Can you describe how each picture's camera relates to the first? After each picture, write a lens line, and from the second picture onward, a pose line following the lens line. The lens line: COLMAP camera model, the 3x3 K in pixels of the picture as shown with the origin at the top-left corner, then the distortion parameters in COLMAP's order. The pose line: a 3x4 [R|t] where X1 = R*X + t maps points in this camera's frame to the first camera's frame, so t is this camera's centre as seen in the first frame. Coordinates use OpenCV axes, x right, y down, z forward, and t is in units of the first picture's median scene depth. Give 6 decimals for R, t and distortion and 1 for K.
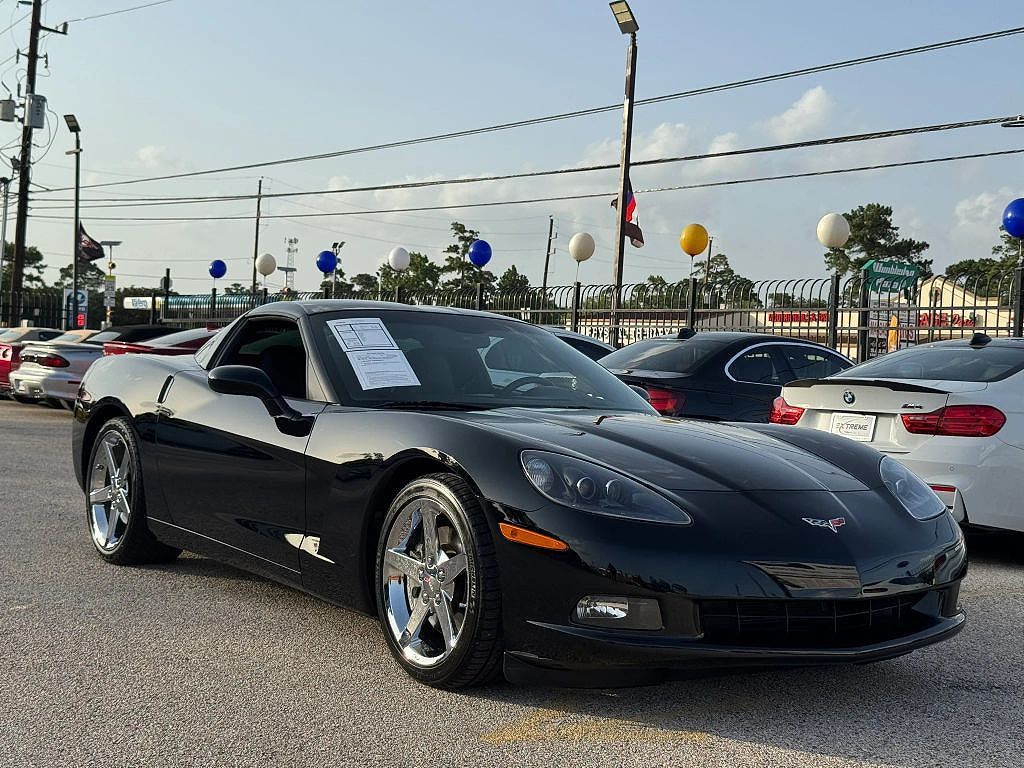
lens RADIAL K [[1511.3, 0, 521.0], [0, 1511.3, 383.1], [0, 0, 1]] dist [0.136861, -0.266178]
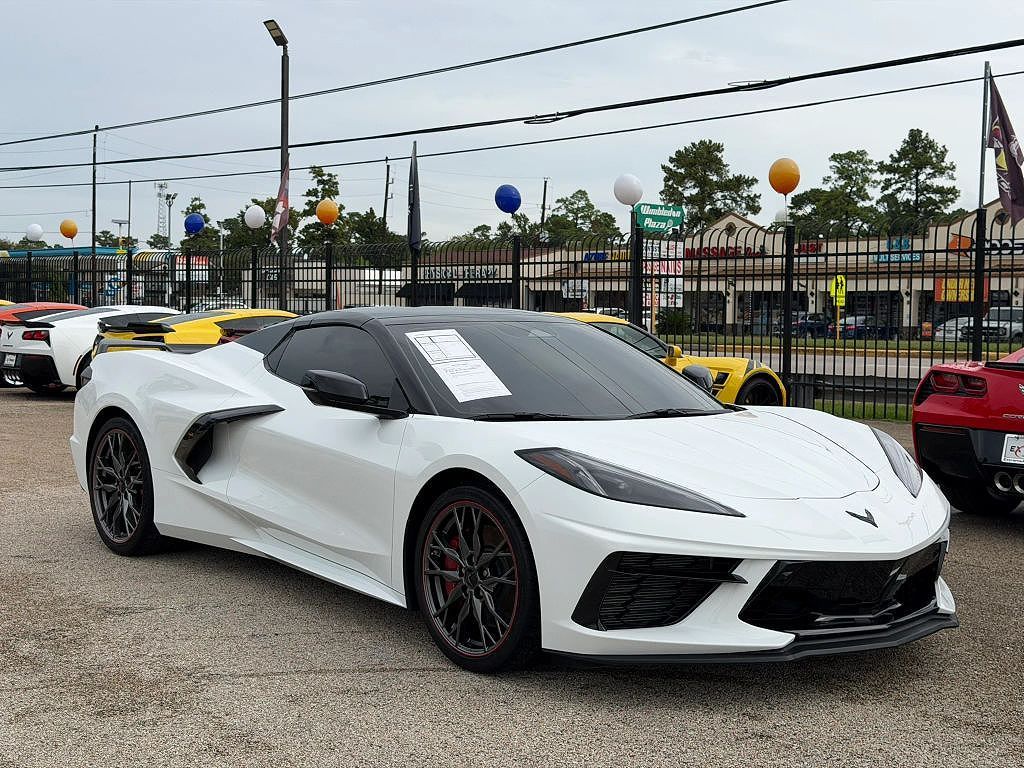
lens RADIAL K [[1669.9, 0, 620.7], [0, 1669.9, 416.5], [0, 0, 1]] dist [0.202669, -0.341092]
pose [[0.998043, -0.036616, 0.050686, 0.110224], [0.033522, 0.997598, 0.060613, -0.000249], [-0.052784, -0.058795, 0.996874, -0.168660]]
